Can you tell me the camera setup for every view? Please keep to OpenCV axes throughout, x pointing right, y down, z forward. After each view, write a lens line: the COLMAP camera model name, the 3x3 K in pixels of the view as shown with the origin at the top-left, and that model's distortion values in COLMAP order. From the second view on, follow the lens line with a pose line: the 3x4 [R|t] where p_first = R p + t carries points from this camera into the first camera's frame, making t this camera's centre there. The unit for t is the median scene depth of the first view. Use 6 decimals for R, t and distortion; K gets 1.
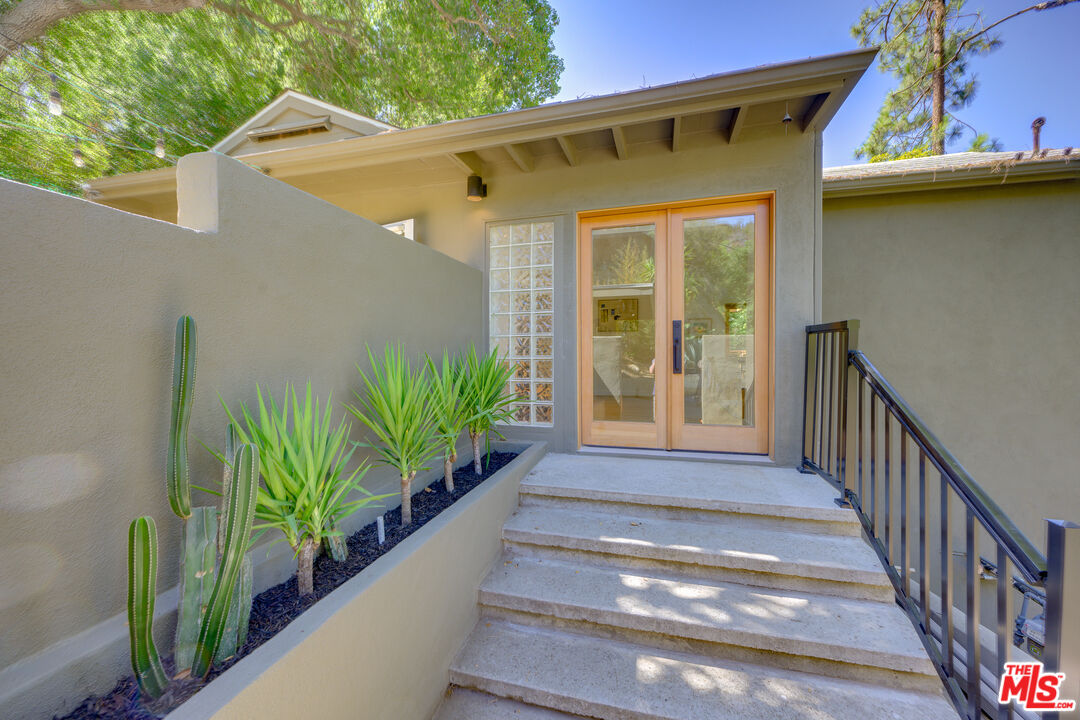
lens RADIAL K [[431.7, 0, 540.0], [0, 431.7, 360.0], [0, 0, 1]] dist [0.007003, -0.000226]
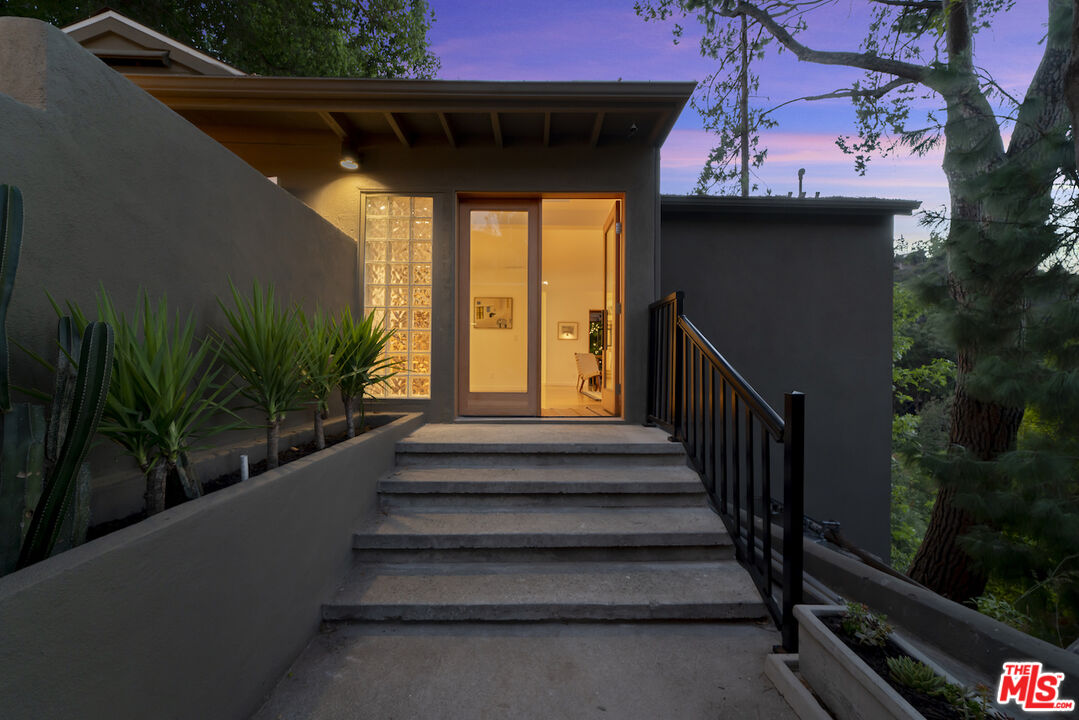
lens RADIAL K [[431.3, 0, 539.5], [0, 431.3, 360.0], [0, 0, 1]] dist [0.007003, -0.000226]
pose [[0.958663, 0.010905, 0.284334, -0.019921], [-0.003123, 0.999608, -0.027808, 0.153804], [-0.284526, 0.025771, 0.958322, -0.078662]]
